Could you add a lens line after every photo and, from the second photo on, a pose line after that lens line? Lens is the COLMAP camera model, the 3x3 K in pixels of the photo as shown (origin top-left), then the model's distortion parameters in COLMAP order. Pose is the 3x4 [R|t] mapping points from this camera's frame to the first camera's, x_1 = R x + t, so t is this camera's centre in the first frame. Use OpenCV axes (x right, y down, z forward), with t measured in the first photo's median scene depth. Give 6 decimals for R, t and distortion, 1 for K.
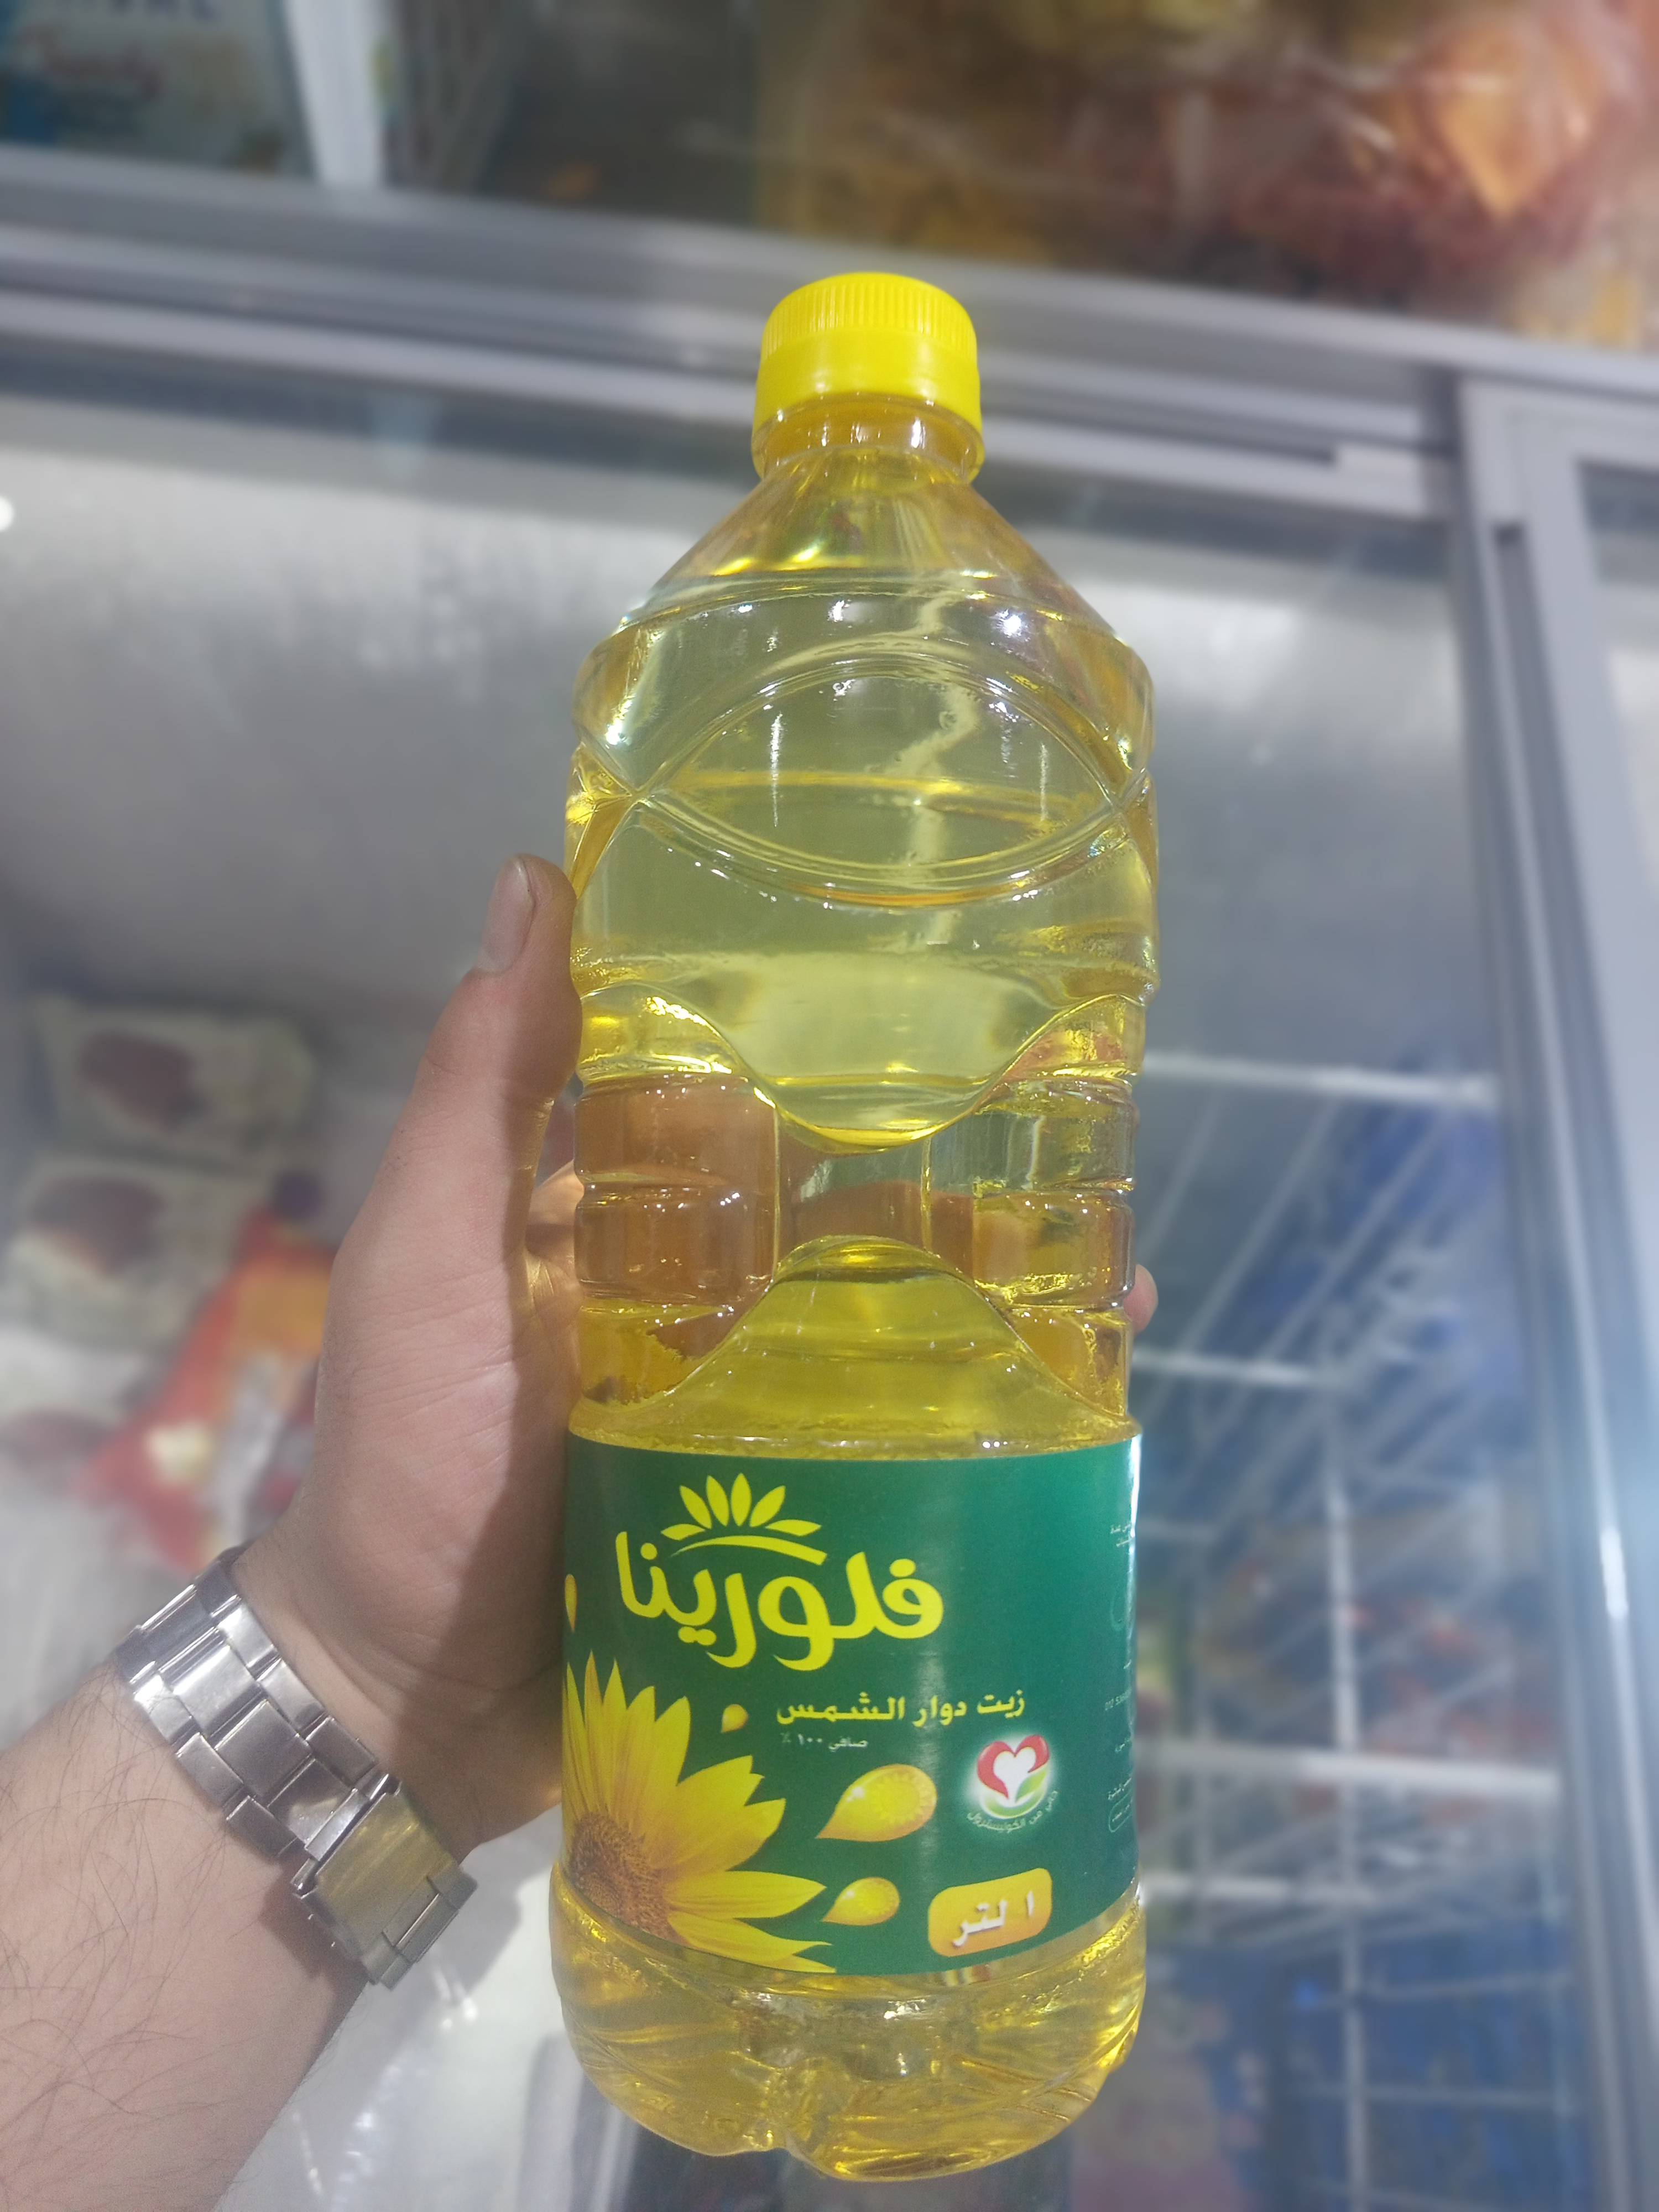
lens RADIAL K [[1587.8, 0, 815.6], [0, 1587.8, 1108.6], [0, 0, 1]] dist [-0.063110, 0.018029]
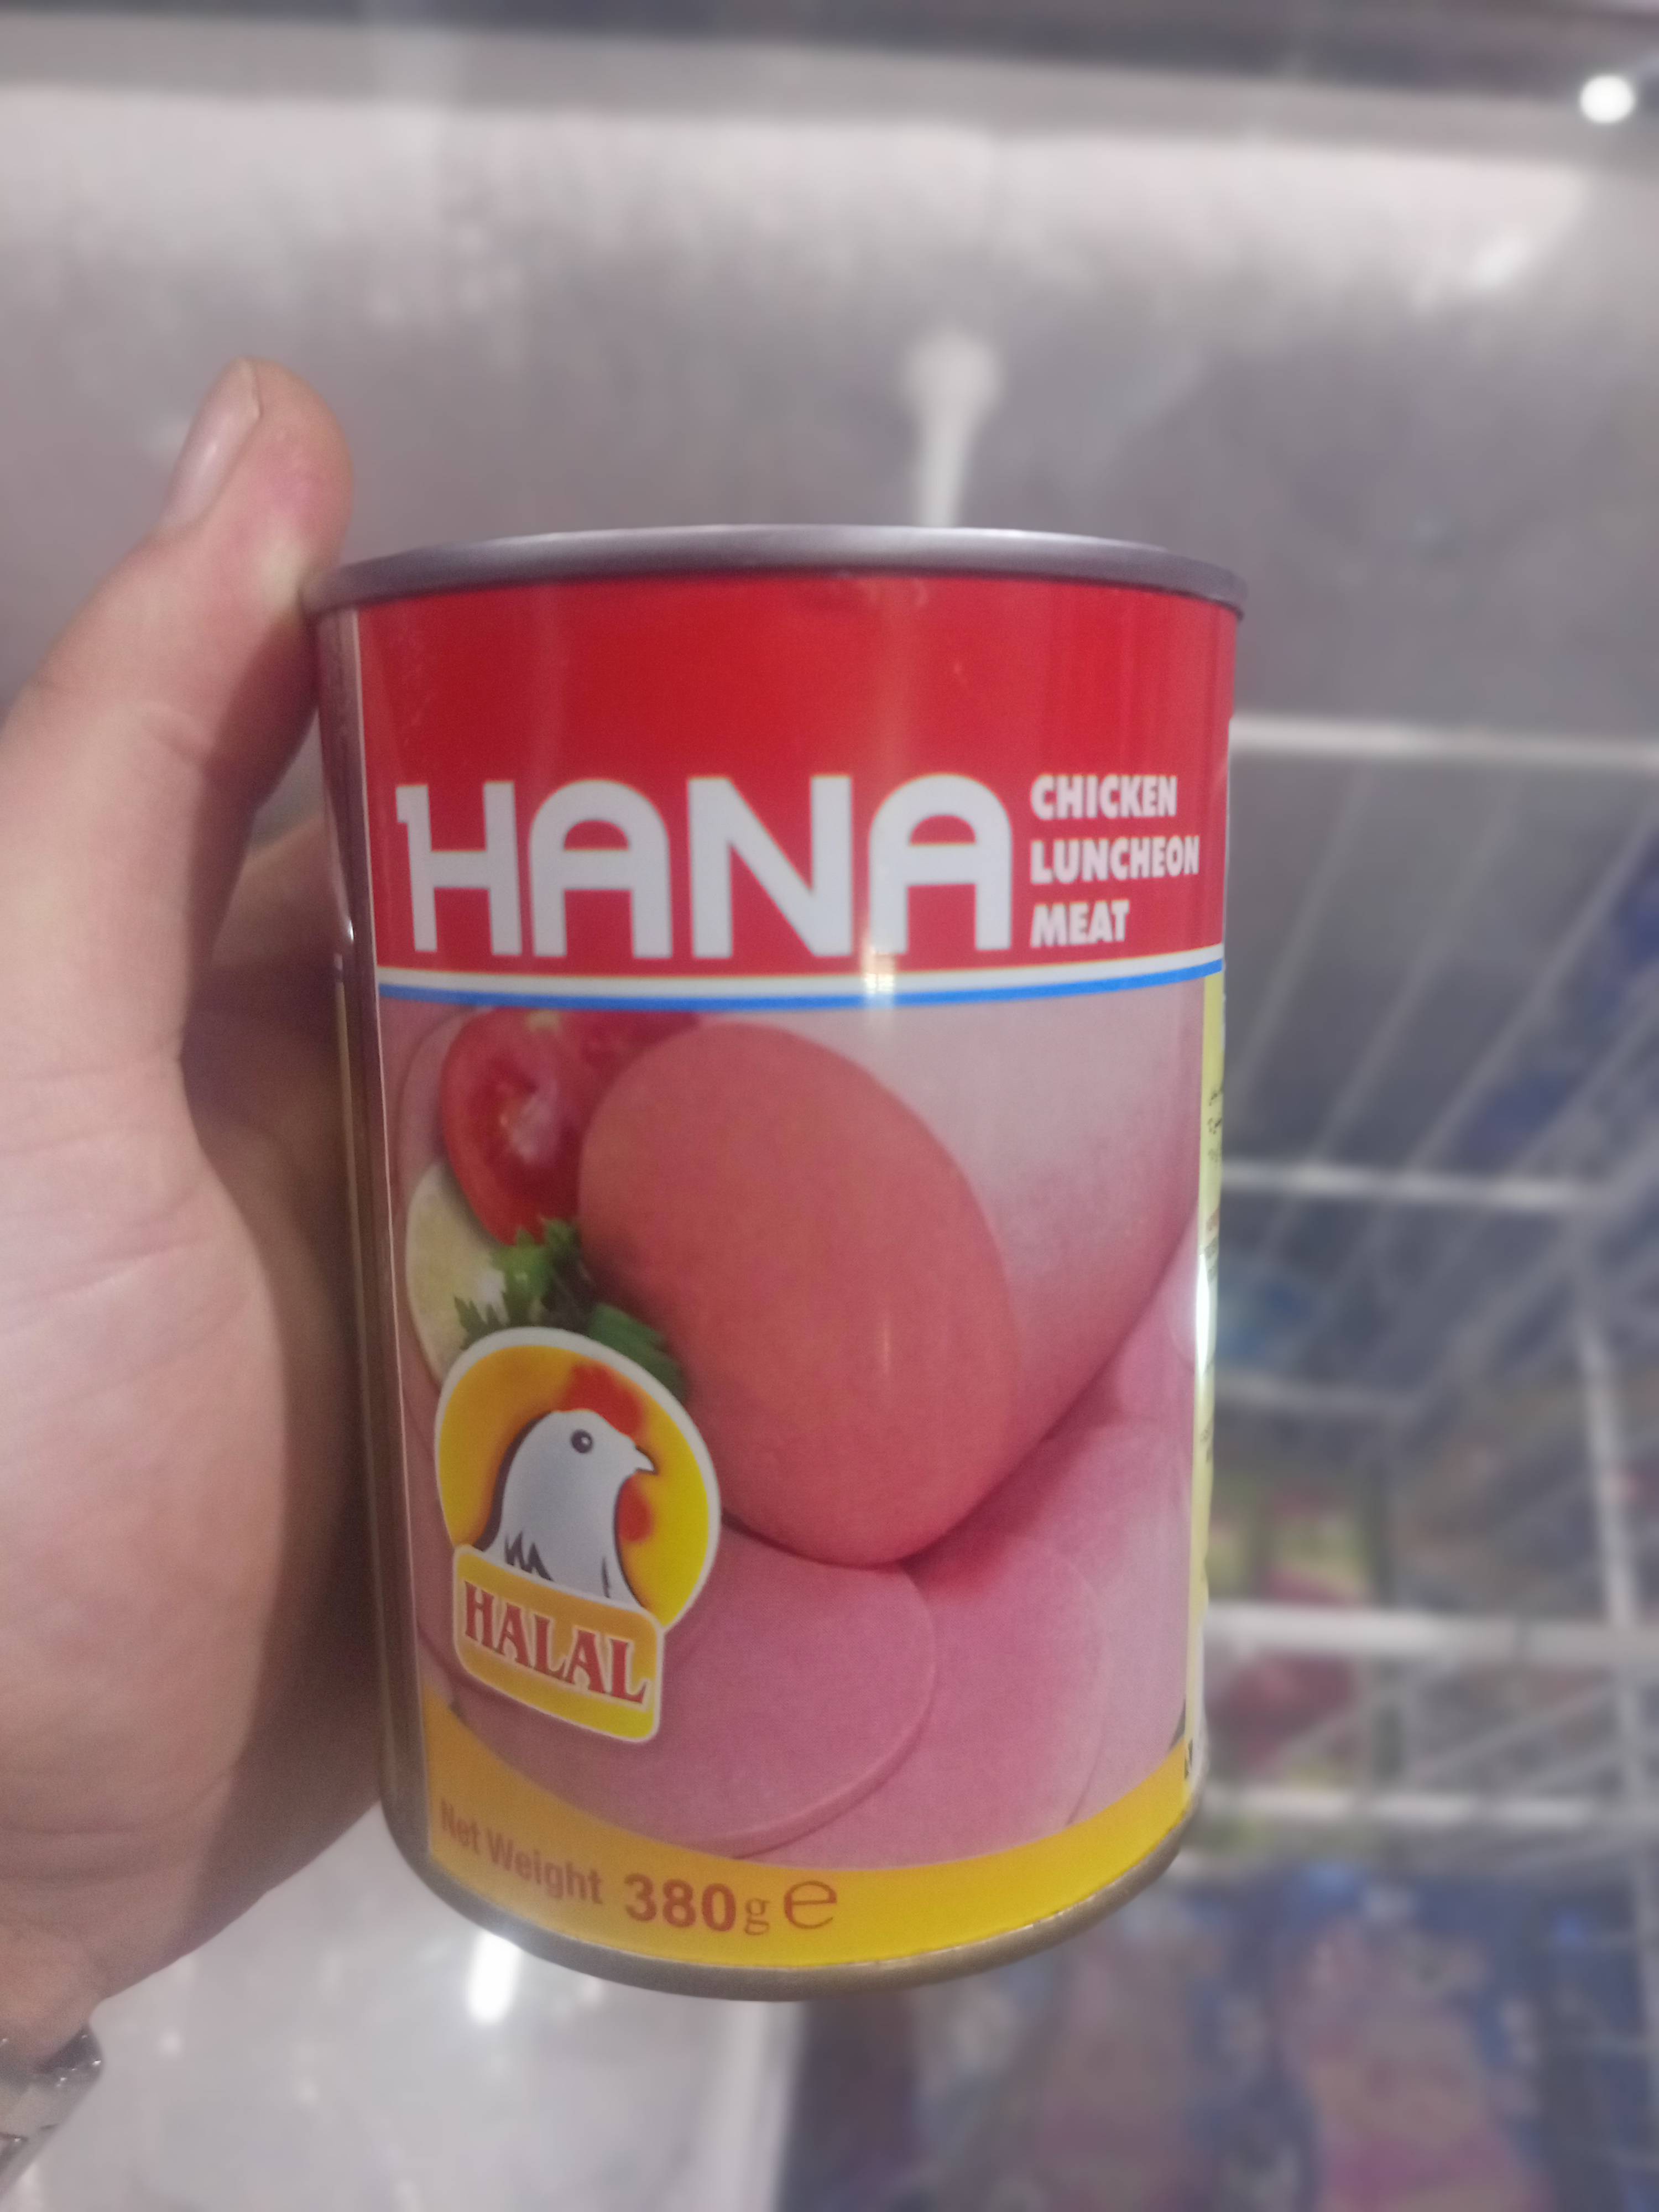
lens RADIAL K [[1587.8, 0, 833.5], [0, 1587.8, 1129.0], [0, 0, 1]] dist [-0.063110, 0.018029]
pose [[0.998529, -0.039024, -0.037655, -0.042853], [0.040989, 0.997757, 0.052929, 0.090764], [0.035505, -0.054394, 0.997888, 0.205547]]
